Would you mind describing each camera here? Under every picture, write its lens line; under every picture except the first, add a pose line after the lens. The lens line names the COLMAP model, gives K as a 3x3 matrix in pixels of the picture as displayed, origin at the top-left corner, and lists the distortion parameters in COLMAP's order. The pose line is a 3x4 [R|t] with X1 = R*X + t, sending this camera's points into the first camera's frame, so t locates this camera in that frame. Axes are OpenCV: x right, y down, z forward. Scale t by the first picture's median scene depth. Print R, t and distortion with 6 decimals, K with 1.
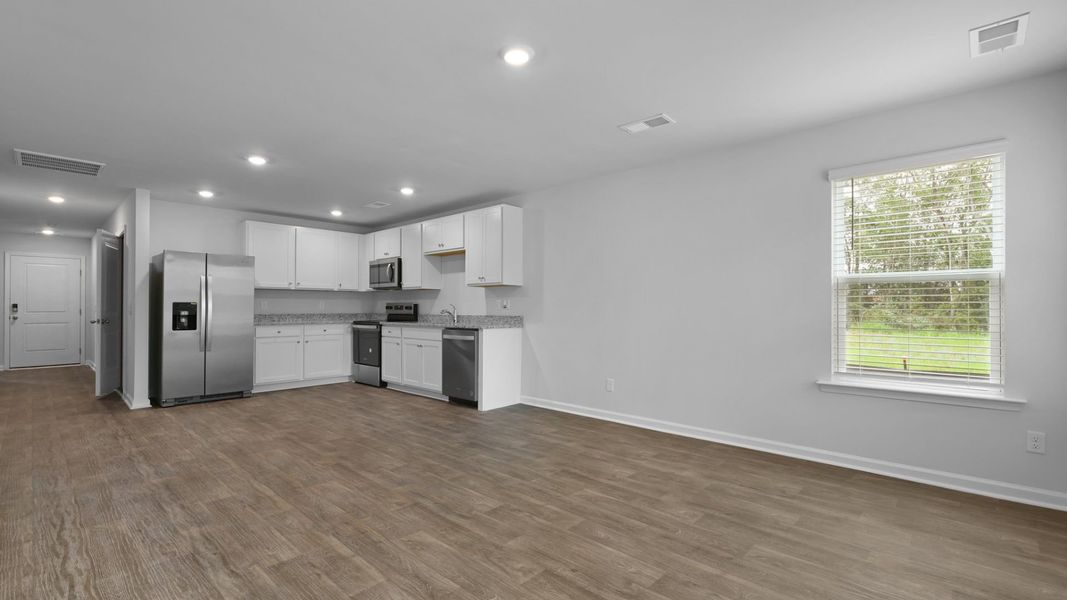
lens RADIAL K [[472.3, 0, 537.7], [0, 472.3, 302.6], [0, 0, 1]] dist [0.005211, -0.000075]
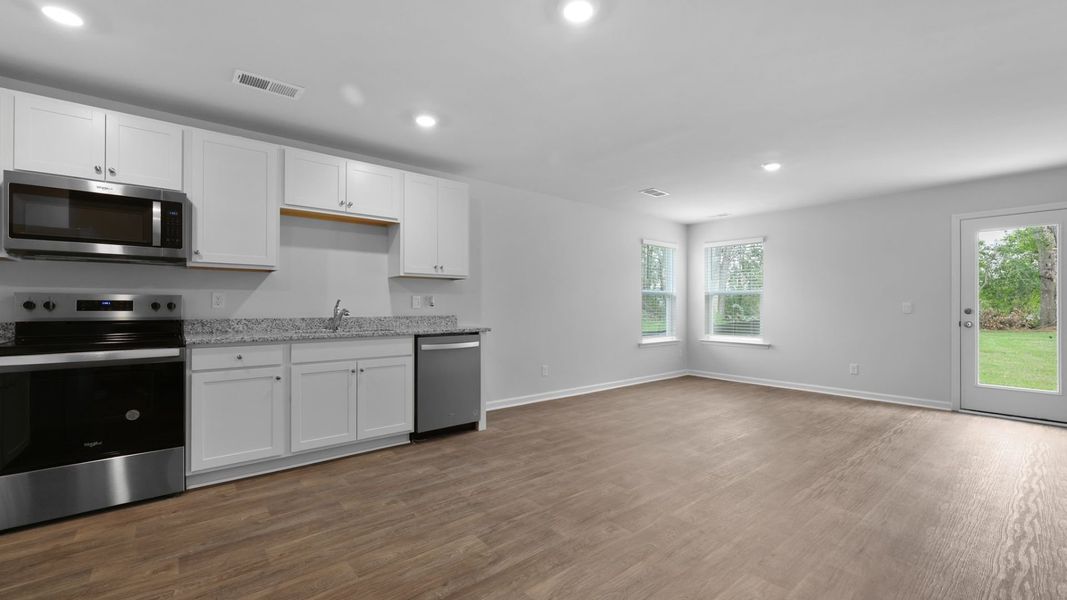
lens RADIAL K [[439.3, 0, 536.9], [0, 439.3, 305.6], [0, 0, 1]] dist [0.011105, -0.000886]
pose [[0.125036, -0.001316, 0.992151, -1.105520], [-0.014411, 0.999891, 0.003142, 0.007432], [-0.992048, -0.014690, 0.125003, 1.024874]]
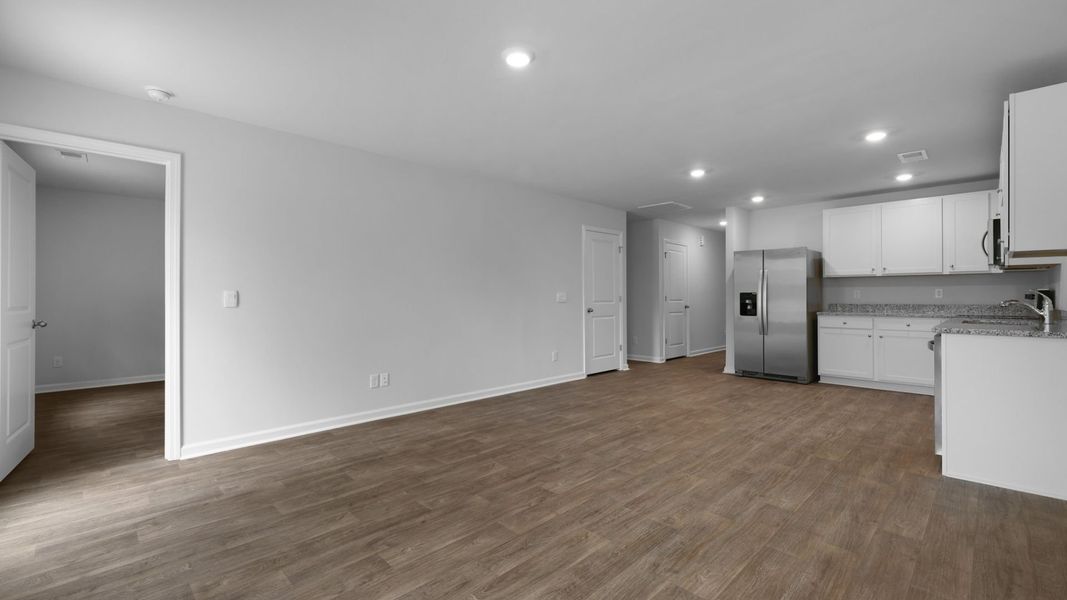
lens RADIAL K [[453.3, 0, 532.5], [0, 453.3, 321.7], [0, 0, 1]] dist [-0.004984, -0.000209]
pose [[-0.045015, 0.053524, -0.997551, 0.574927], [0.012731, 0.998513, 0.053001, 0.006413], [0.998905, -0.010314, -0.045629, 0.657600]]
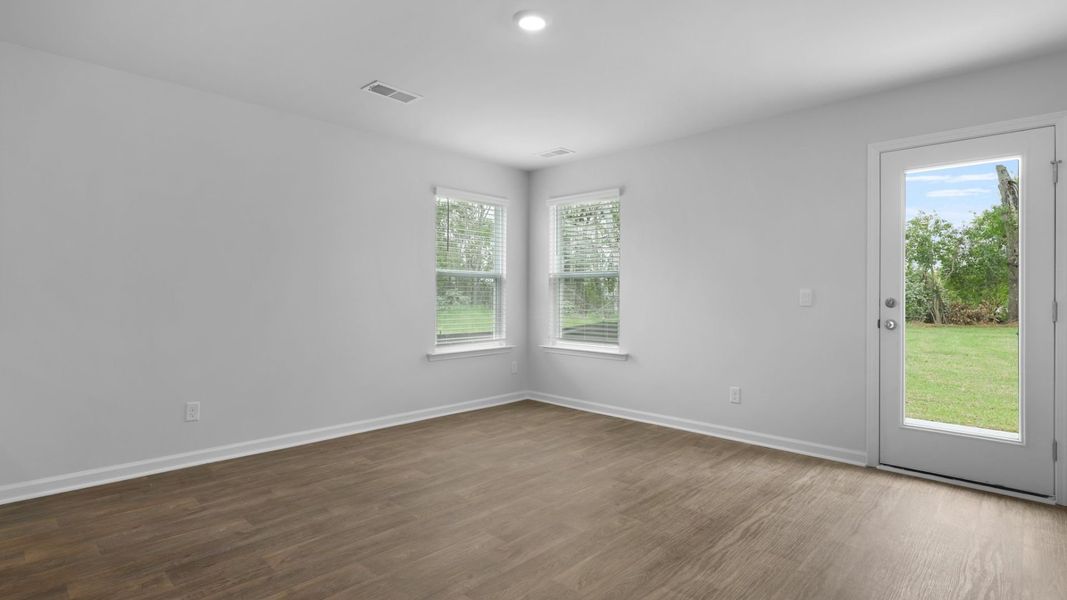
lens RADIAL K [[514.3, 0, 534.1], [0, 514.3, 303.1], [0, 0, 1]] dist [0.007941, 0.000645]
pose [[0.021115, -0.014491, 0.999672, -0.640151], [-0.016864, 0.999748, 0.014848, 0.006620], [-0.999635, -0.017172, 0.020865, 0.595701]]
